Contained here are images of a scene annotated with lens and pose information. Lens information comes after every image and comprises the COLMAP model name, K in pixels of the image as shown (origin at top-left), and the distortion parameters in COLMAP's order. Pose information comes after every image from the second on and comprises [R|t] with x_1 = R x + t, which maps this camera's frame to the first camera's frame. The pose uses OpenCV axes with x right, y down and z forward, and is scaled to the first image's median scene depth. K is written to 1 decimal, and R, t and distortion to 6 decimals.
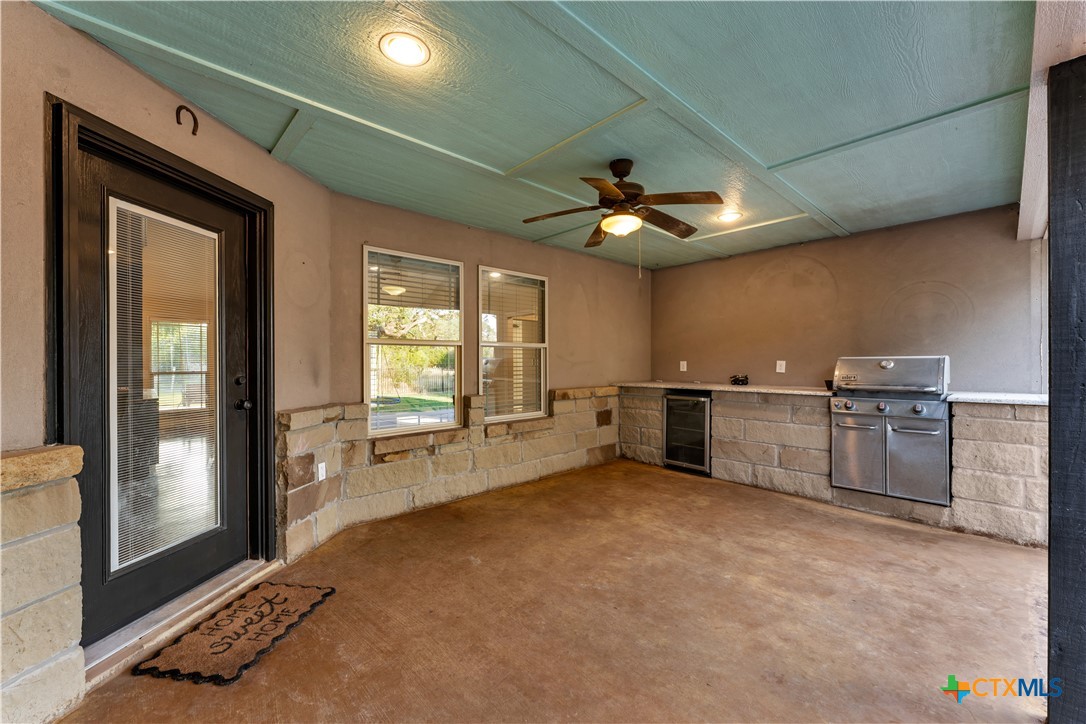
lens RADIAL K [[435.7, 0, 540.1], [0, 435.7, 363.5], [0, 0, 1]] dist [0.002828, 0.000178]
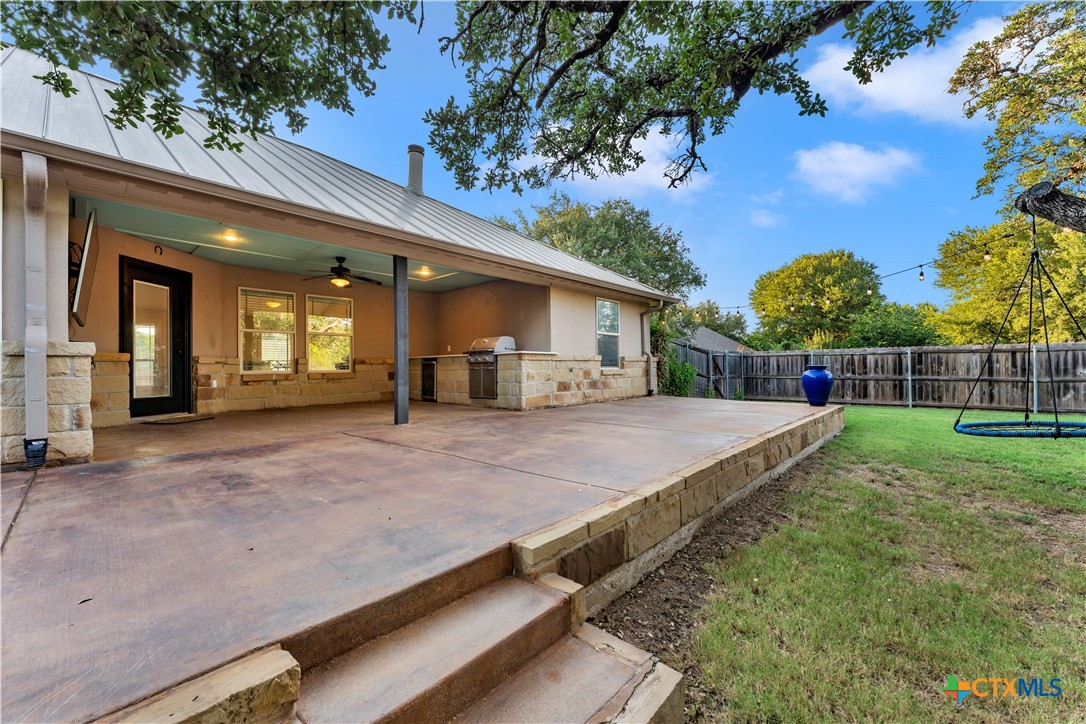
lens RADIAL K [[435.7, 0, 539.6], [0, 435.7, 363.1], [0, 0, 1]] dist [0.002828, 0.000178]
pose [[0.996307, -0.006753, 0.085594, 0.955610], [0.008342, 0.999799, -0.018216, 0.175288], [-0.085454, 0.018863, 0.996164, -1.370066]]
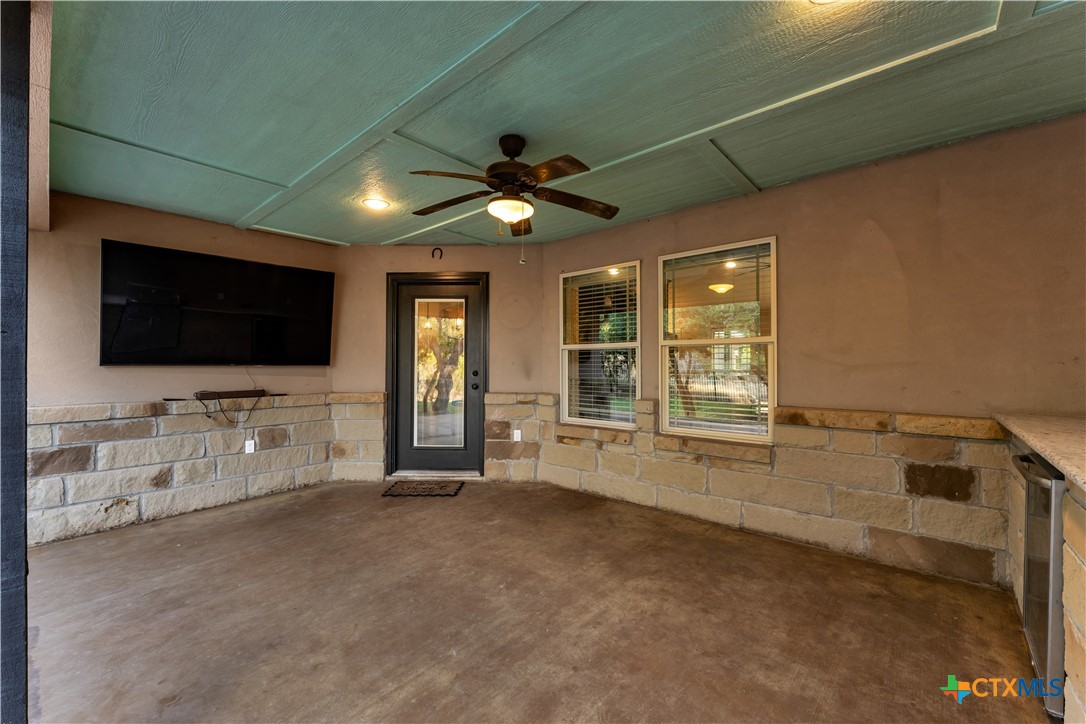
lens RADIAL K [[435.7, 0, 537.5], [0, 435.7, 362.3], [0, 0, 1]] dist [0.002828, 0.000178]
pose [[0.102146, -0.000617, -0.994769, 0.928016], [-0.001873, 0.999998, -0.000813, -0.006669], [0.994768, 0.001946, 0.102145, 0.832753]]
